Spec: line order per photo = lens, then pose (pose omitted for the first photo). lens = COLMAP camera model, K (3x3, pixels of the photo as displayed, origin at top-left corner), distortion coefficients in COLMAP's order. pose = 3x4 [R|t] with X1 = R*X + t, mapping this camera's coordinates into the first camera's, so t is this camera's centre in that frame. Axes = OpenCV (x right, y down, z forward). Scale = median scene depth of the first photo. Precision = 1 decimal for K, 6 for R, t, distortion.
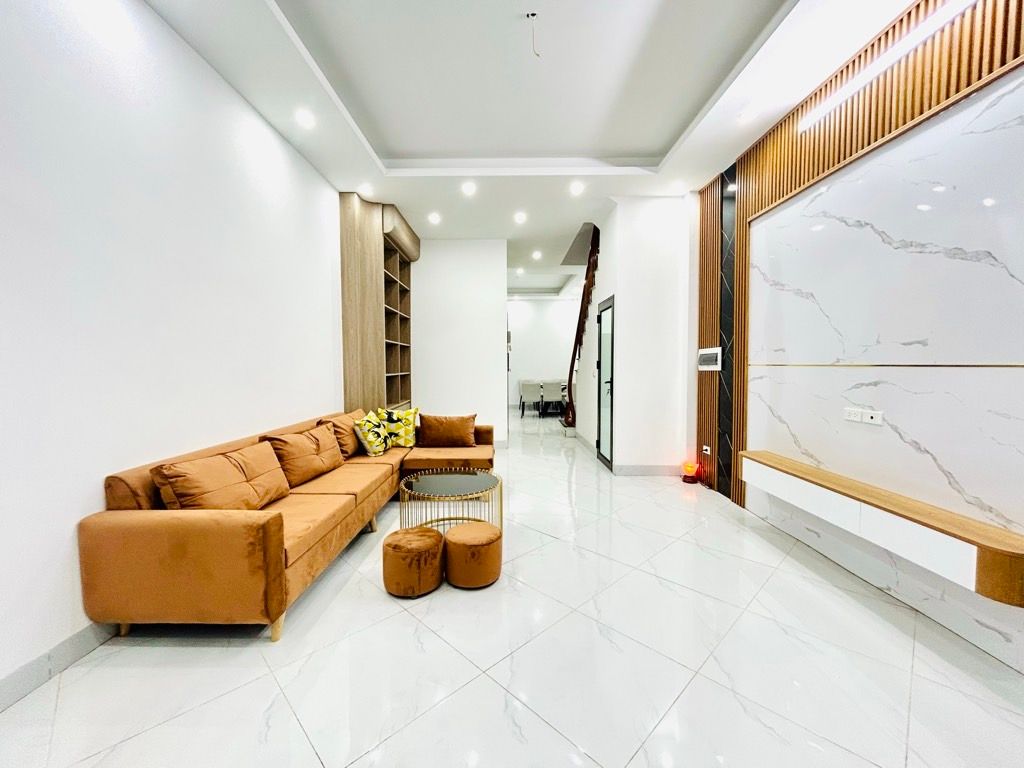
lens RADIAL K [[413.5, 0, 512.0], [0, 413.5, 384.0], [0, 0, 1]] dist [0.001974, -0.000004]
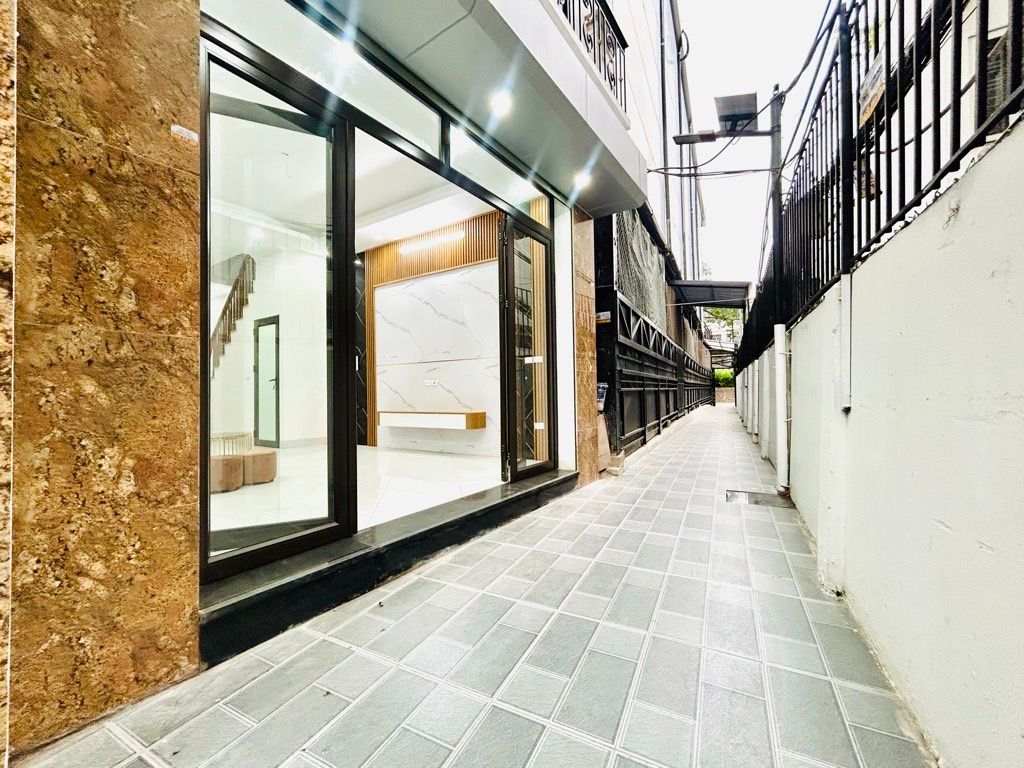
lens RADIAL K [[413.5, 0, 512.0], [0, 413.5, 384.0], [0, 0, 1]] dist [0.001974, -0.000004]
pose [[0.564852, 0.009569, 0.825136, -0.731953], [0.051829, 0.997547, -0.047049, 0.189432], [-0.823563, 0.069341, 0.562971, -0.619918]]
